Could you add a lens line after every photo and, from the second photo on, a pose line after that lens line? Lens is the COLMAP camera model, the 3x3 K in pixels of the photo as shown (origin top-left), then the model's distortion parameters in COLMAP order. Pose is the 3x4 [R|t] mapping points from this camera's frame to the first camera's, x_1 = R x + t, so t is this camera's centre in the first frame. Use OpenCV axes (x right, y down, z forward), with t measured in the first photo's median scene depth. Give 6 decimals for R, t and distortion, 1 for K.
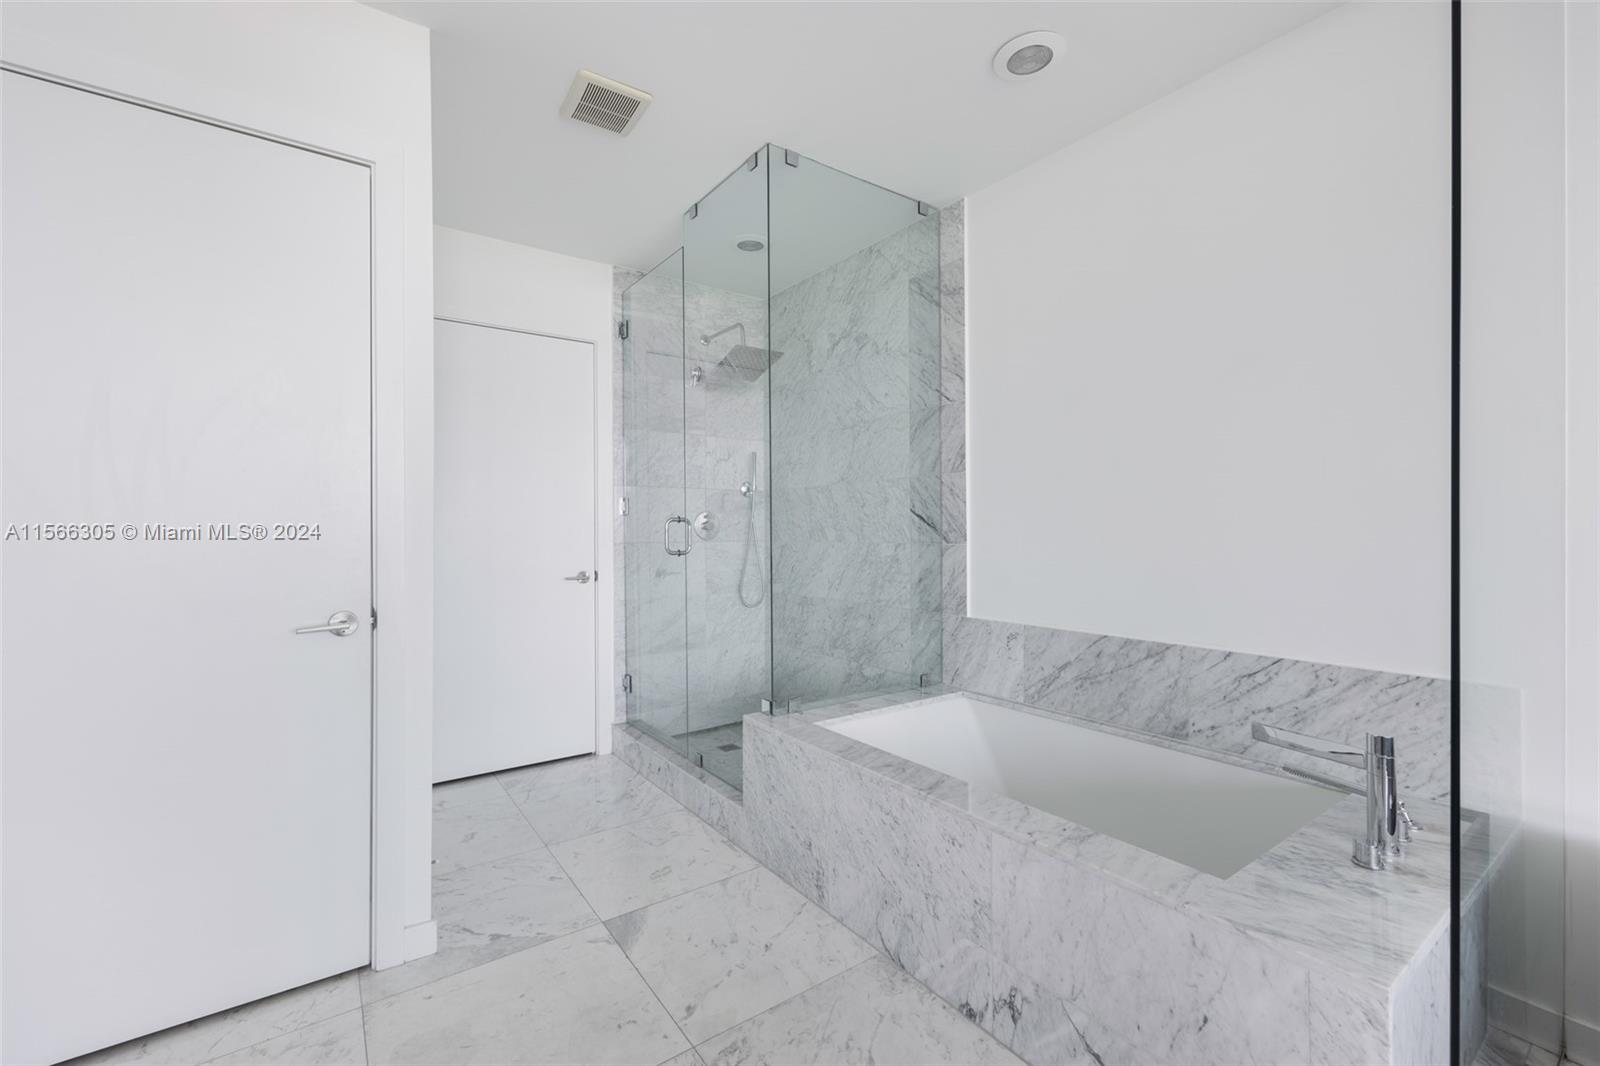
lens RADIAL K [[670.0, 0, 797.4], [0, 670.0, 527.1], [0, 0, 1]] dist [0.000357, 0.000308]
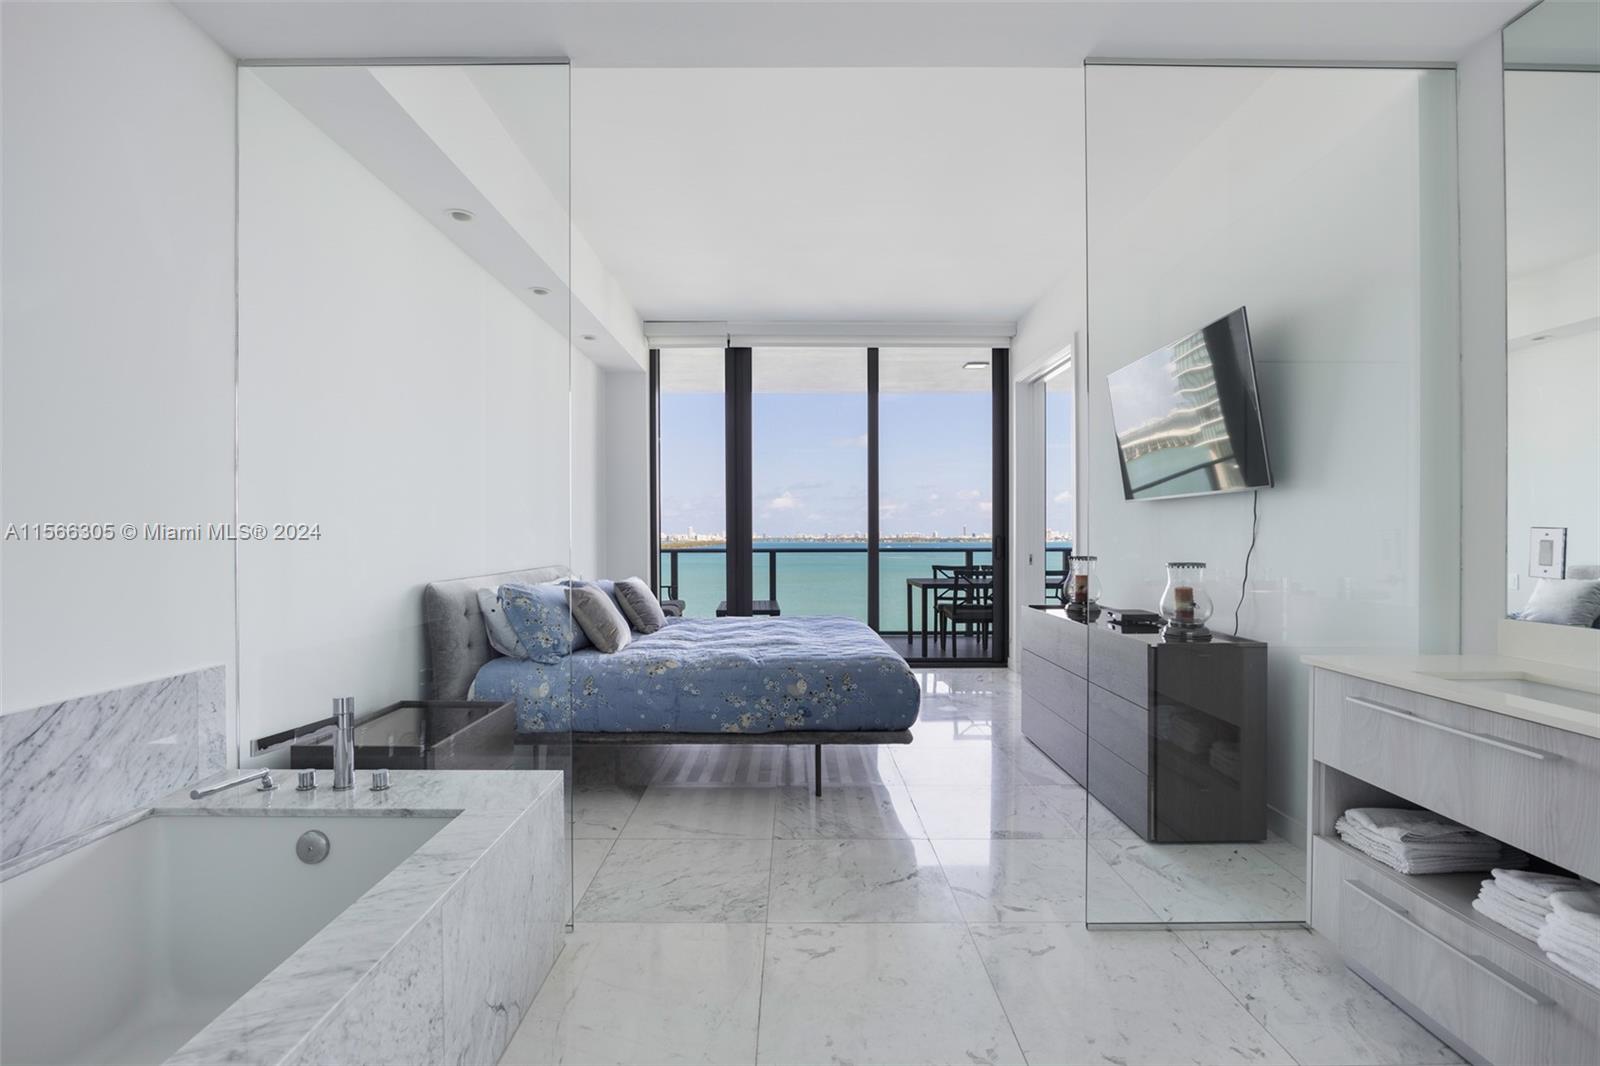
lens RADIAL K [[730.6, 0, 800.0], [0, 730.6, 533.0], [0, 0, 1]] dist [-0.000557, -0.000167]
pose [[-0.816959, 0.003898, 0.576683, -0.364246], [-0.000821, 0.999968, -0.007923, 0.004224], [-0.576696, -0.006946, -0.816929, 0.930967]]
